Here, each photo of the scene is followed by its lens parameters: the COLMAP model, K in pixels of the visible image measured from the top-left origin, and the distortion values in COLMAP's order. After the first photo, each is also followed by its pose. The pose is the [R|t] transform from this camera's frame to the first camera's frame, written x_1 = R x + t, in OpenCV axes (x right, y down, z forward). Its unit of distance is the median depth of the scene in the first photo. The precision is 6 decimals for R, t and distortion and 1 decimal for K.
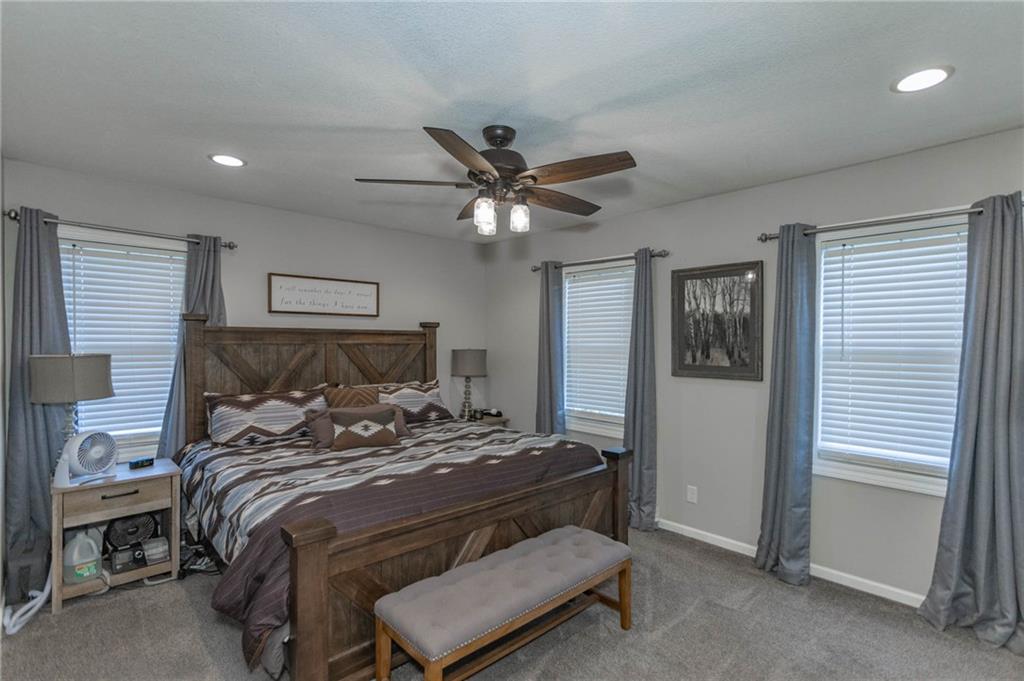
lens RADIAL K [[488.4, 0, 516.8], [0, 488.4, 343.1], [0, 0, 1]] dist [0.025862, 0.000310]
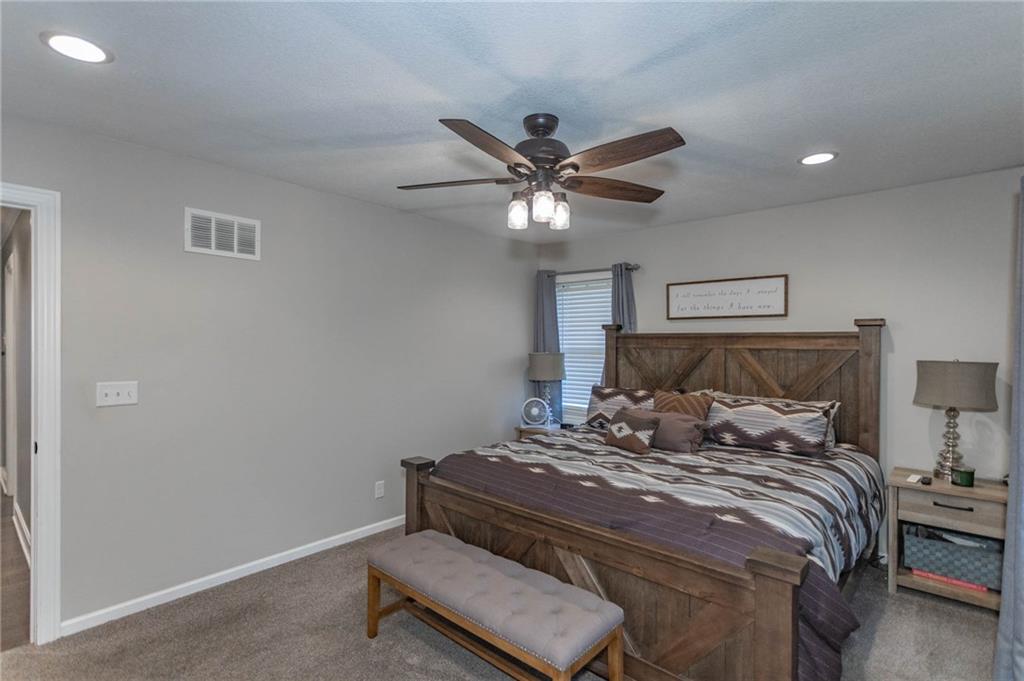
lens RADIAL K [[488.4, 0, 516.8], [0, 488.4, 343.1], [0, 0, 1]] dist [0.025862, 0.000310]
pose [[0.112780, -0.000262, -0.993620, 0.553009], [-0.007398, 0.999972, -0.001104, -0.005578], [0.993592, 0.007475, 0.112775, 0.537076]]
